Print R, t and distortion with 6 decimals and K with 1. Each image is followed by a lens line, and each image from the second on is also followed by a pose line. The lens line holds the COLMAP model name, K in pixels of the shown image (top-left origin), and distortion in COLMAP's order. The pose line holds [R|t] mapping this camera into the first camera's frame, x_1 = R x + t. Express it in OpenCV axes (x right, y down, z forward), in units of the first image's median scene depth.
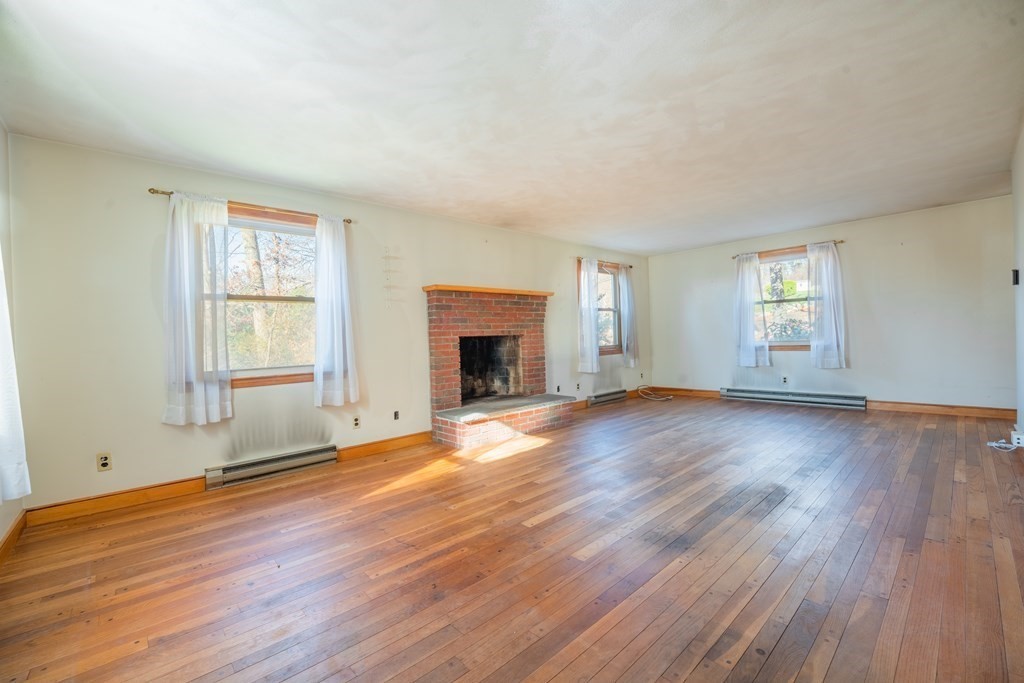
lens RADIAL K [[425.3, 0, 512.0], [0, 425.3, 341.5], [0, 0, 1]] dist [-0.020250, 0.000014]
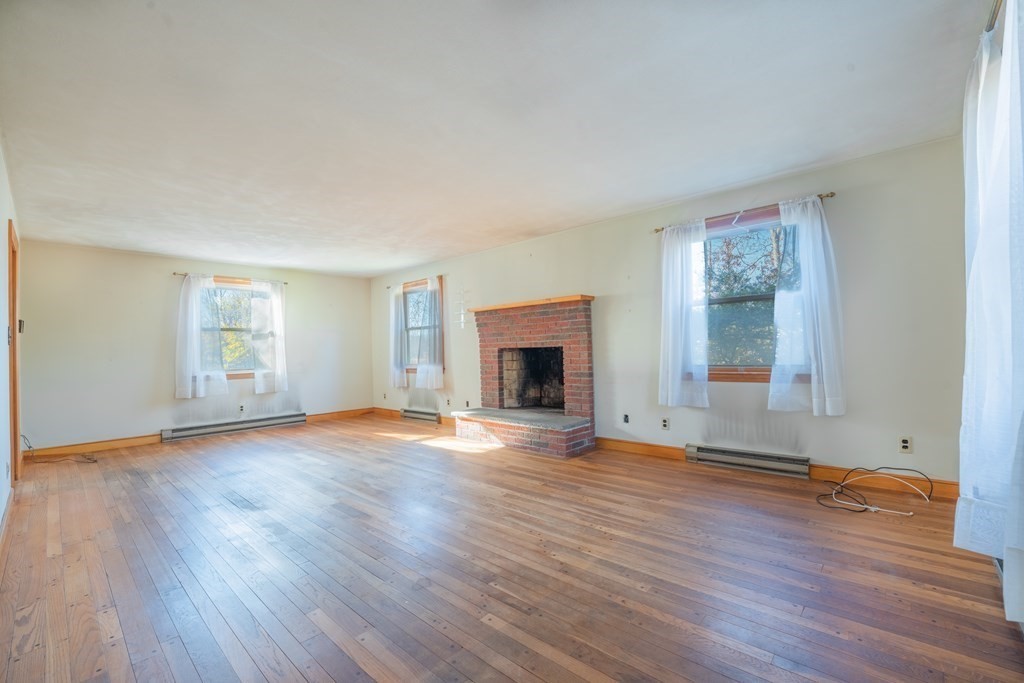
lens RADIAL K [[425.3, 0, 512.0], [0, 425.3, 341.5], [0, 0, 1]] dist [-0.020250, 0.000014]
pose [[0.097290, 0.010632, -0.995199, 1.085859], [0.014325, 0.999824, 0.012082, -0.045878], [0.995153, -0.015432, 0.097121, 0.960396]]
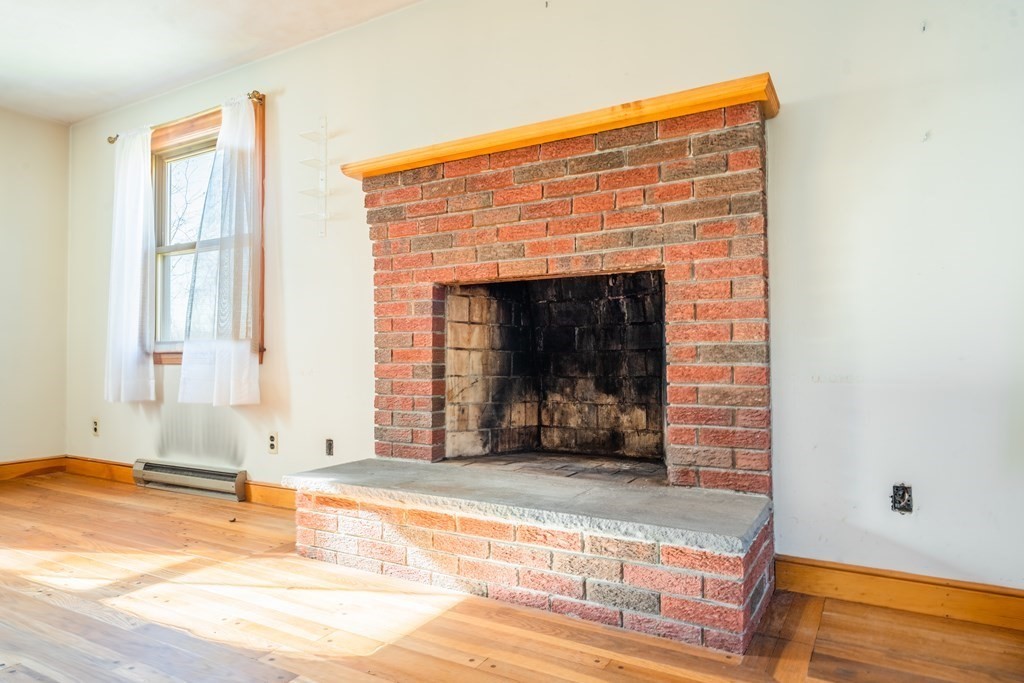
lens RADIAL K [[616.7, 0, 512.0], [0, 616.7, 341.5], [0, 0, 1]] dist [0.008569, 0.000527]
pose [[0.312949, 0.005611, -0.949753, 0.463508], [-0.014719, 0.999891, 0.001057, 0.042656], [0.949656, 0.013649, 0.312998, 0.924223]]
